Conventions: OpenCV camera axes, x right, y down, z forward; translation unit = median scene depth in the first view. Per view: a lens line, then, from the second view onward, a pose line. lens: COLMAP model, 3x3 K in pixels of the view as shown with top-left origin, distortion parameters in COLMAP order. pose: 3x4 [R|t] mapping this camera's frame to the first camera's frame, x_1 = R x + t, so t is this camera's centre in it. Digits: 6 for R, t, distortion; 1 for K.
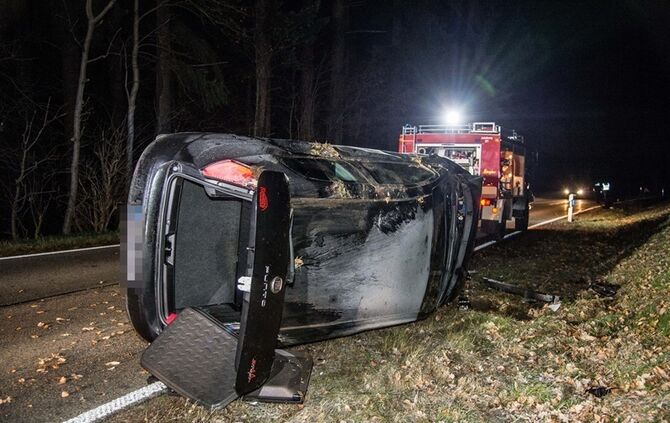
lens RADIAL K [[619.1, 0, 339.9], [0, 619.1, 224.1], [0, 0, 1]] dist [0.051901, 0.000000]
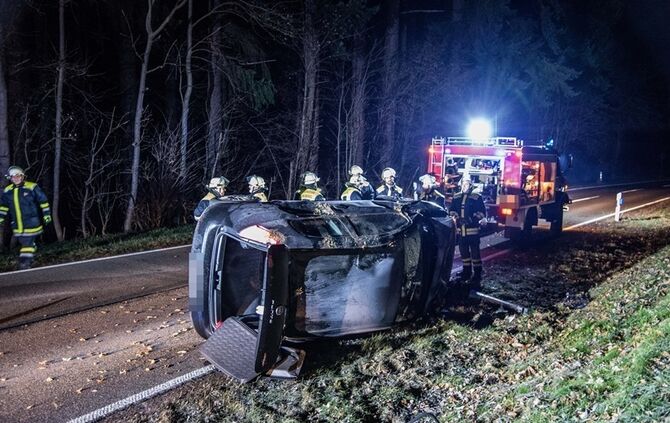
lens RADIAL K [[692.4, 0, 341.1], [0, 692.4, 224.6], [0, 0, 1]] dist [0.097182, 0.000000]
pose [[0.995364, 0.015924, -0.094853, 0.137623], [-0.012233, 0.999150, 0.039366, -0.120937], [0.095400, -0.038023, 0.994713, -0.490064]]
